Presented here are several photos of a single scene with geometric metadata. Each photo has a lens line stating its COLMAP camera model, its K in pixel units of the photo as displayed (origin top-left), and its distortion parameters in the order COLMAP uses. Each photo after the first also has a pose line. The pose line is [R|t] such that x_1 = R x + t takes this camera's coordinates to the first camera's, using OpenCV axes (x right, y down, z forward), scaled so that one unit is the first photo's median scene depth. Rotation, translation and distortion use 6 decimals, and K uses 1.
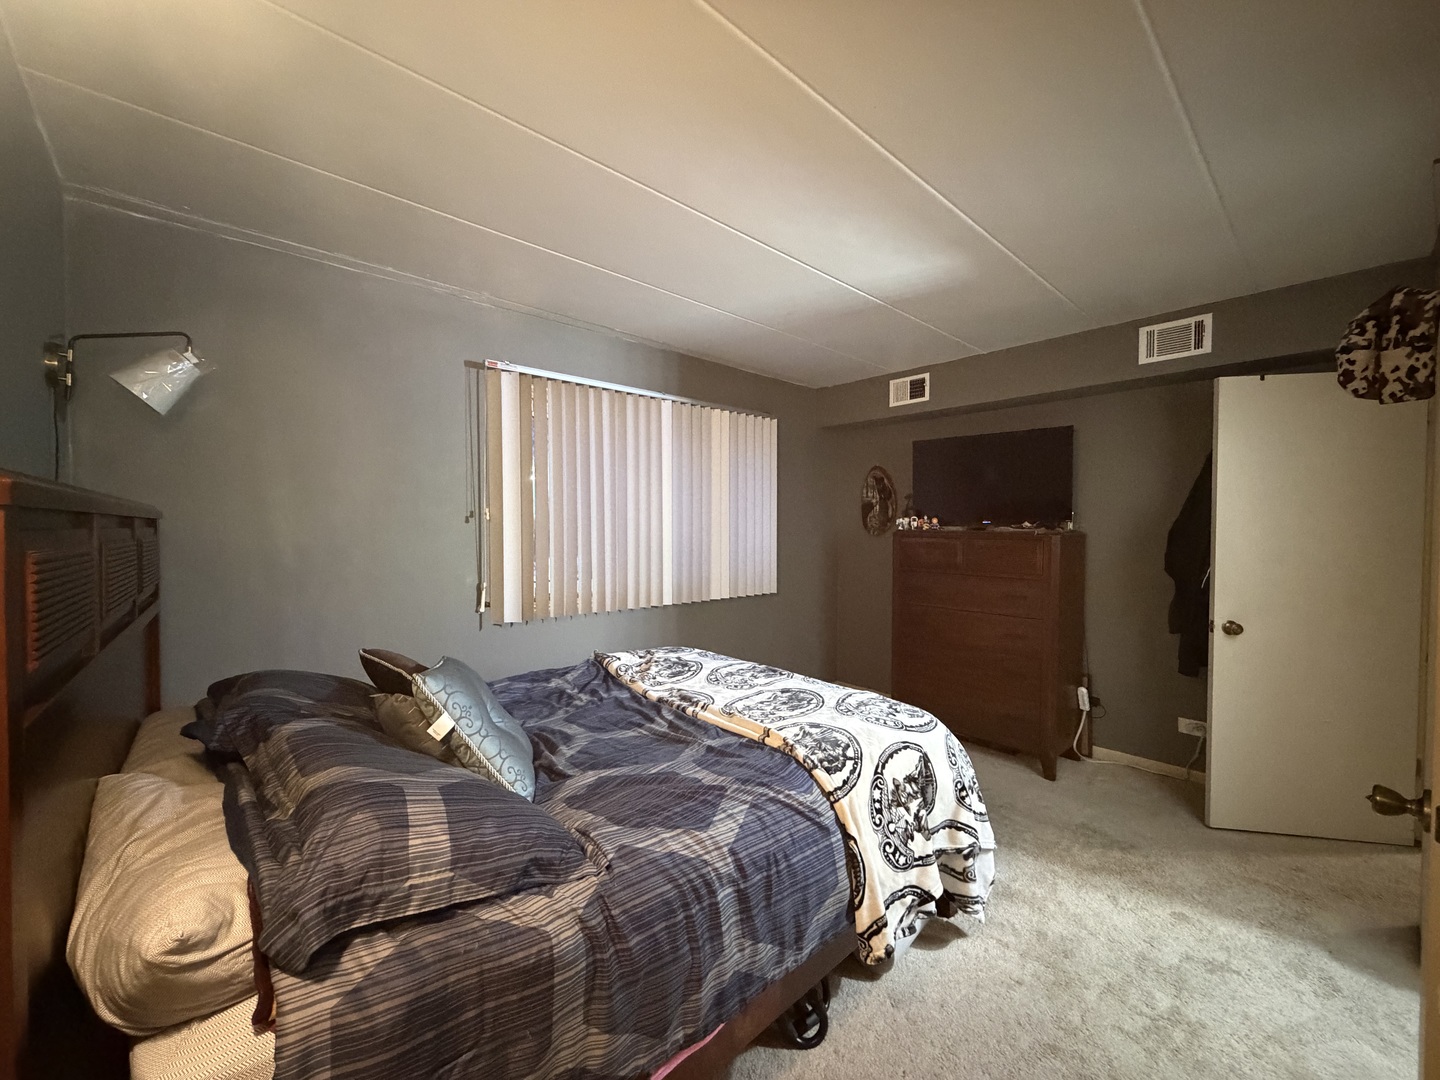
lens RADIAL K [[573.0, 0, 711.6], [0, 573.0, 533.6], [0, 0, 1]] dist [0.001005, 0.000364]
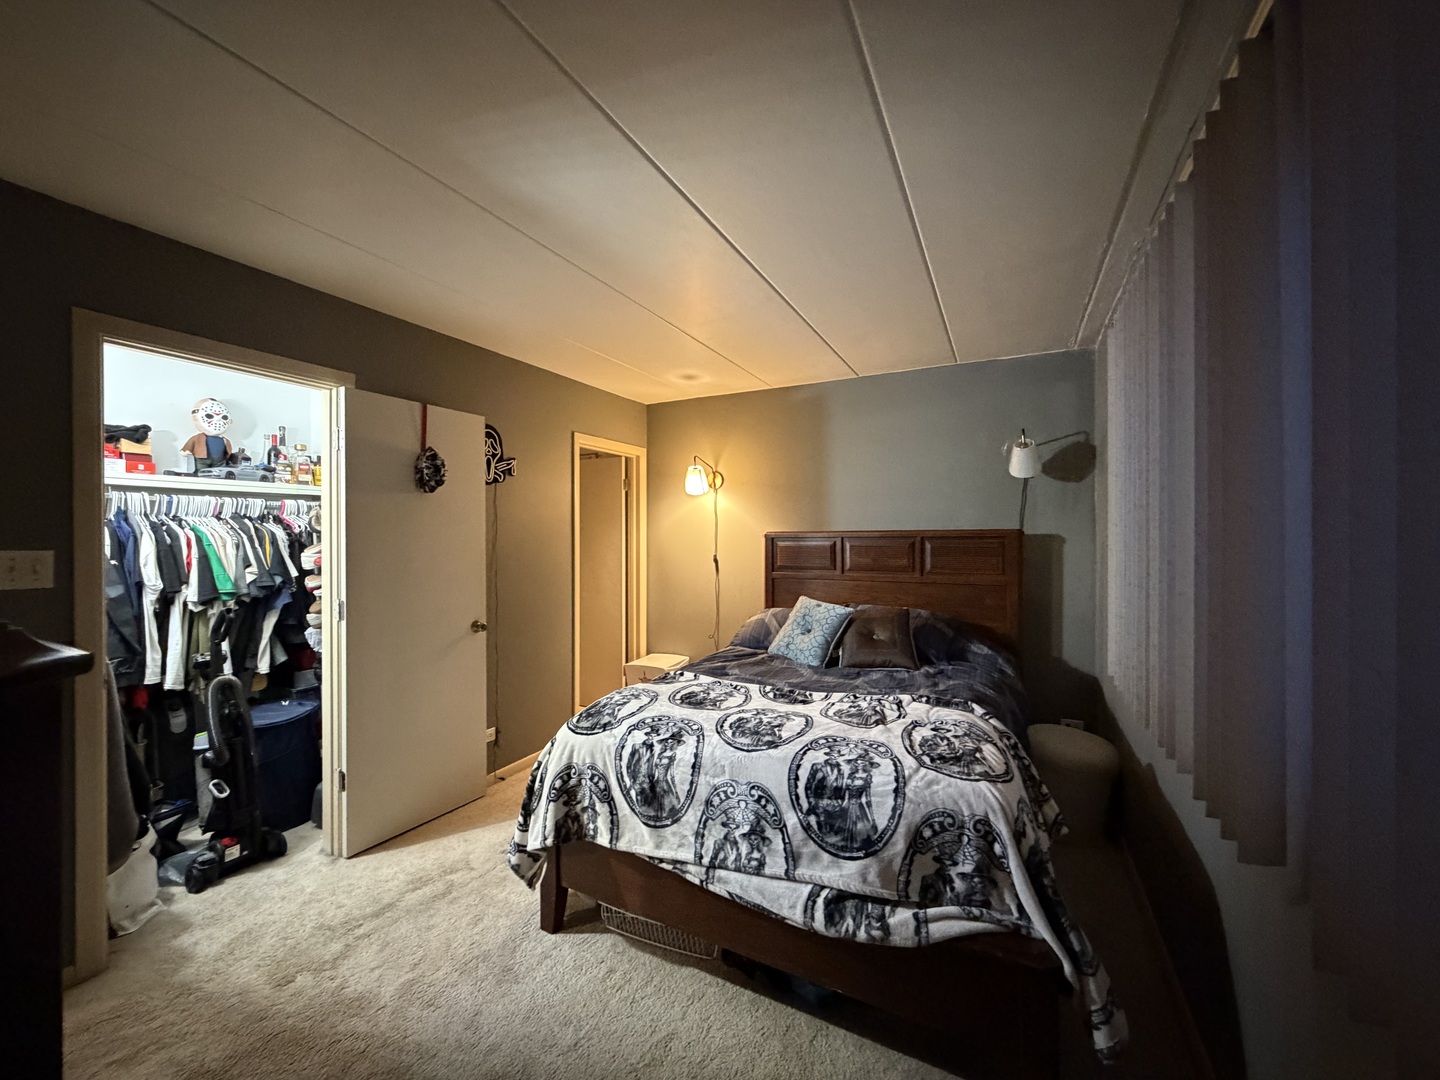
lens RADIAL K [[573.0, 0, 721.6], [0, 573.0, 539.0], [0, 0, 1]] dist [0.001005, 0.000364]
pose [[-0.928815, 0.002657, -0.370534, 0.484615], [-0.001878, 0.999928, 0.011876, -0.033448], [0.370539, 0.011727, -0.928743, 1.950599]]
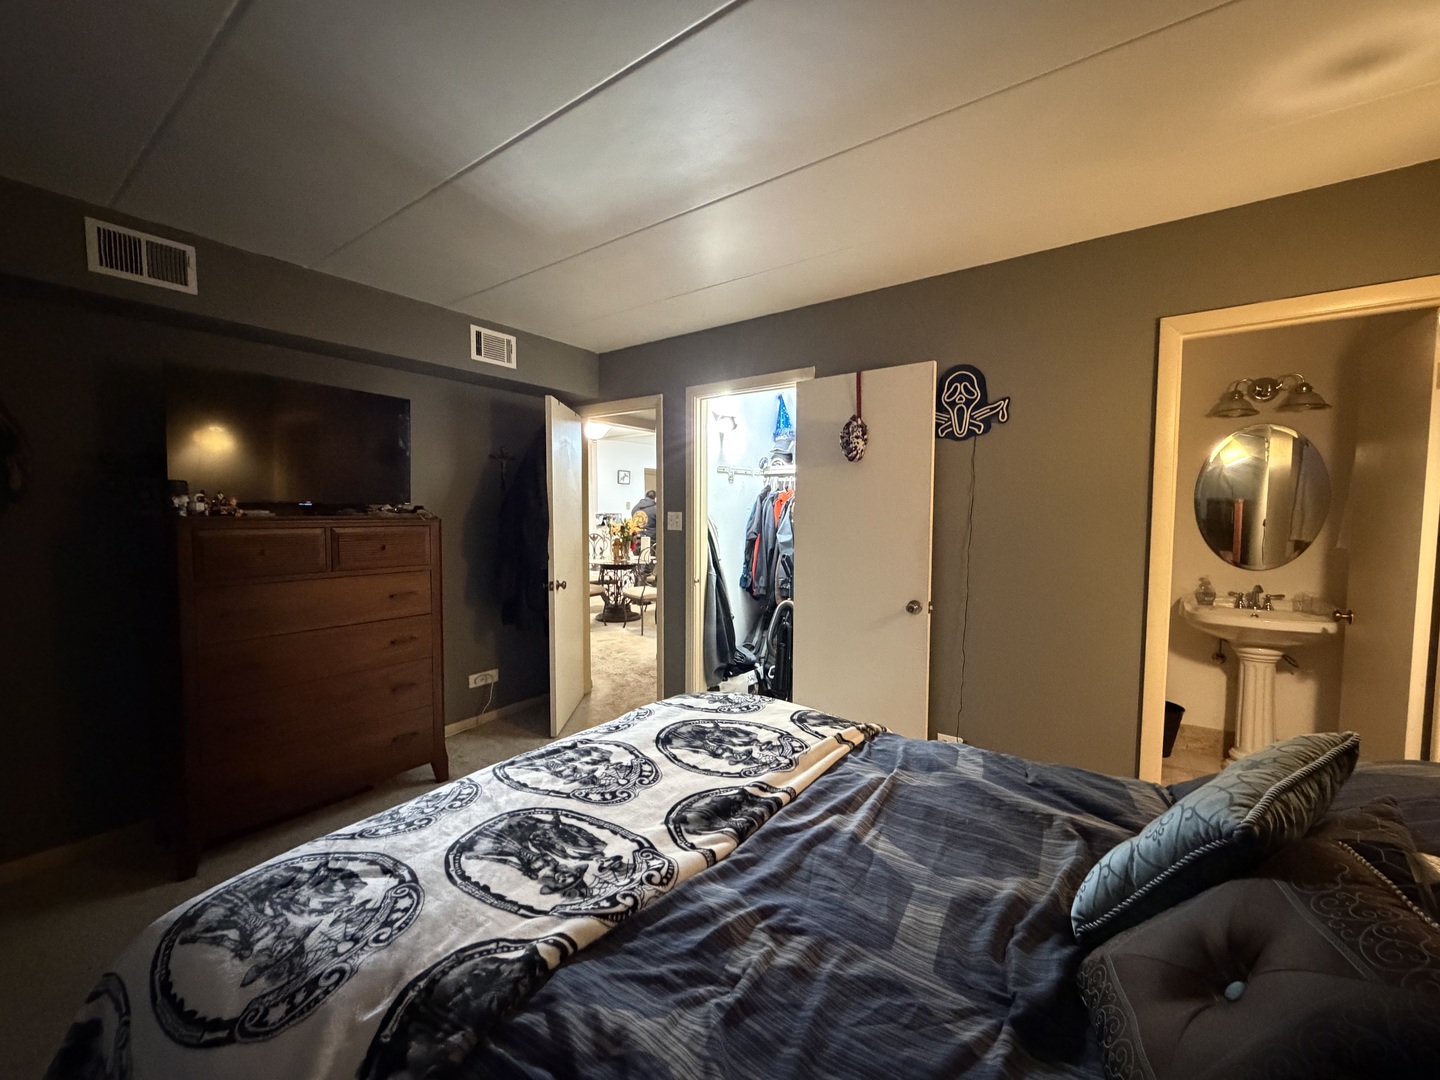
lens RADIAL K [[573.0, 0, 716.8], [0, 573.0, 538.7], [0, 0, 1]] dist [0.001005, 0.000364]
pose [[-0.222650, -0.055463, 0.973320, -0.585769], [0.008228, 0.998238, 0.058765, -0.024323], [-0.974864, 0.021092, -0.221801, 1.104179]]
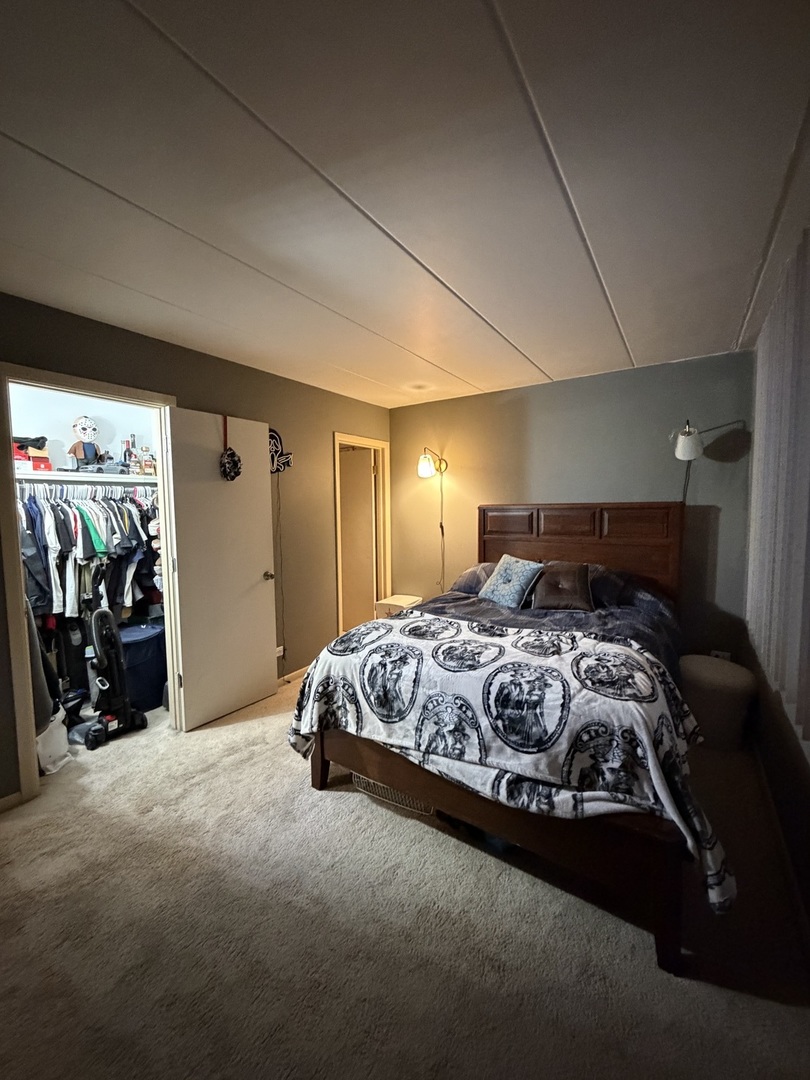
lens RADIAL K [[429.8, 0, 409.0], [0, 429.8, 537.7], [0, 0, 1]] dist [0.001005, 0.000364]
pose [[-0.962829, 0.030751, -0.268354, 0.445879], [0.008676, 0.996507, 0.083061, -0.050050], [0.269971, 0.077646, -0.959733, 1.964843]]
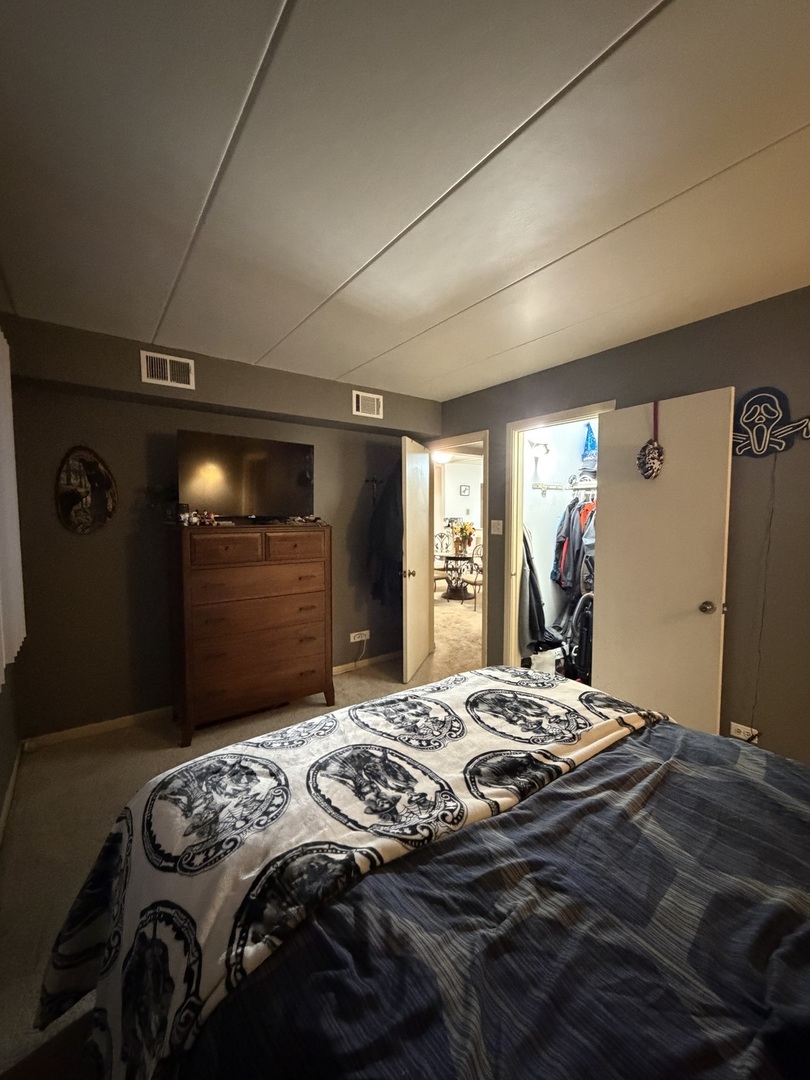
lens RADIAL K [[429.8, 0, 404.8], [0, 429.8, 537.1], [0, 0, 1]] dist [0.001005, 0.000364]
pose [[0.084072, -0.063053, 0.994463, -0.575215], [0.015274, 0.997960, 0.061983, -0.047111], [-0.996343, 0.009978, 0.084863, 1.060646]]
